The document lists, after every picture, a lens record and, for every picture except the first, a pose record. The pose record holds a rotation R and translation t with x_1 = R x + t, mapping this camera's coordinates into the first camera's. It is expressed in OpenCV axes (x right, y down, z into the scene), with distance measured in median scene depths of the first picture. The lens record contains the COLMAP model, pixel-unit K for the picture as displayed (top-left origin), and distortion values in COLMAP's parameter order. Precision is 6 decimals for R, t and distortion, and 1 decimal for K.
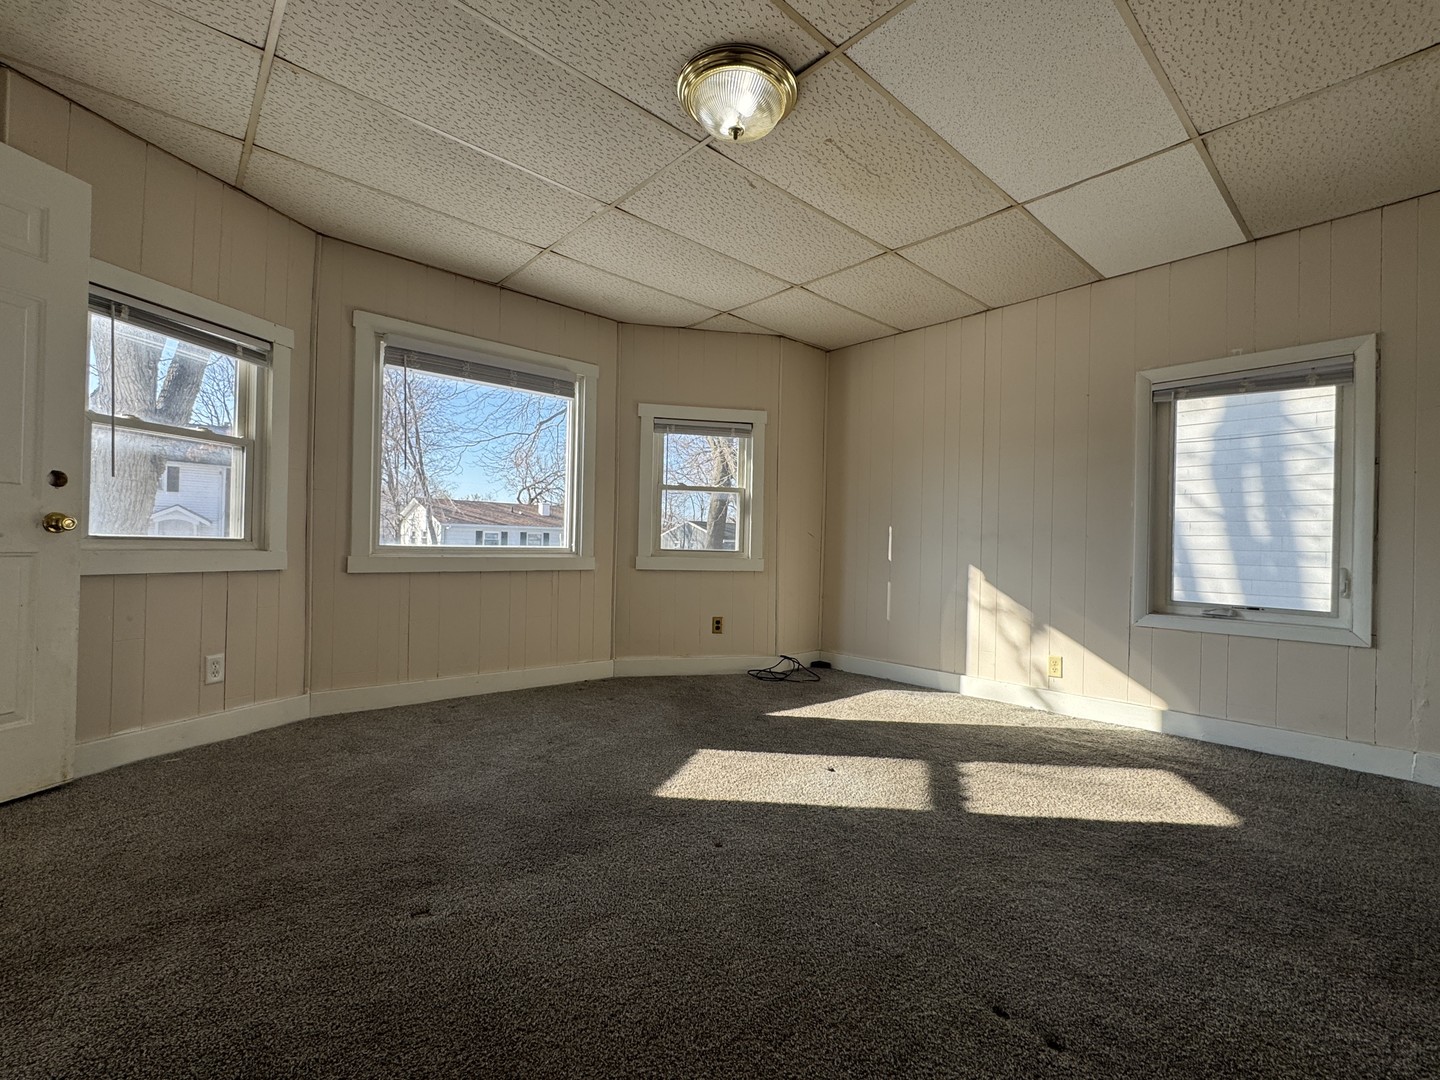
lens RADIAL K [[653.0, 0, 720.0], [0, 653.0, 540.0], [0, 0, 1]] dist [-0.001490, -0.000018]
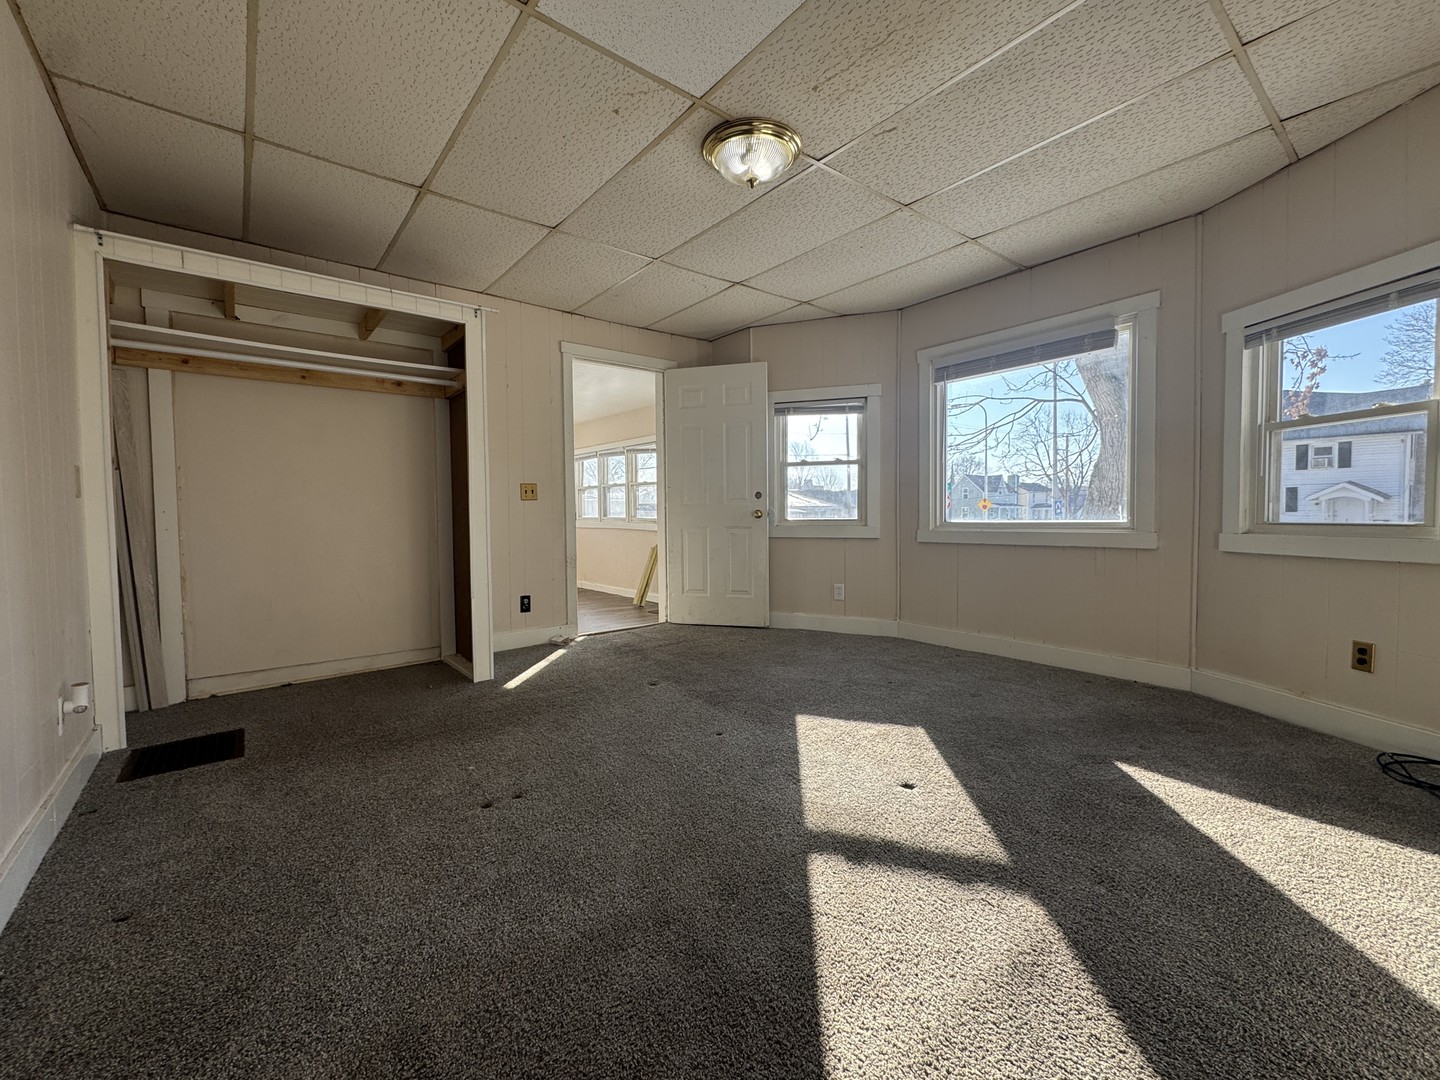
lens RADIAL K [[653.0, 0, 720.0], [0, 653.0, 540.0], [0, 0, 1]] dist [-0.001490, -0.000018]
pose [[-0.105615, 0.015994, -0.994278, 0.796127], [0.014274, 0.999792, 0.014566, 0.018671], [0.994305, -0.012654, -0.105822, 0.667727]]
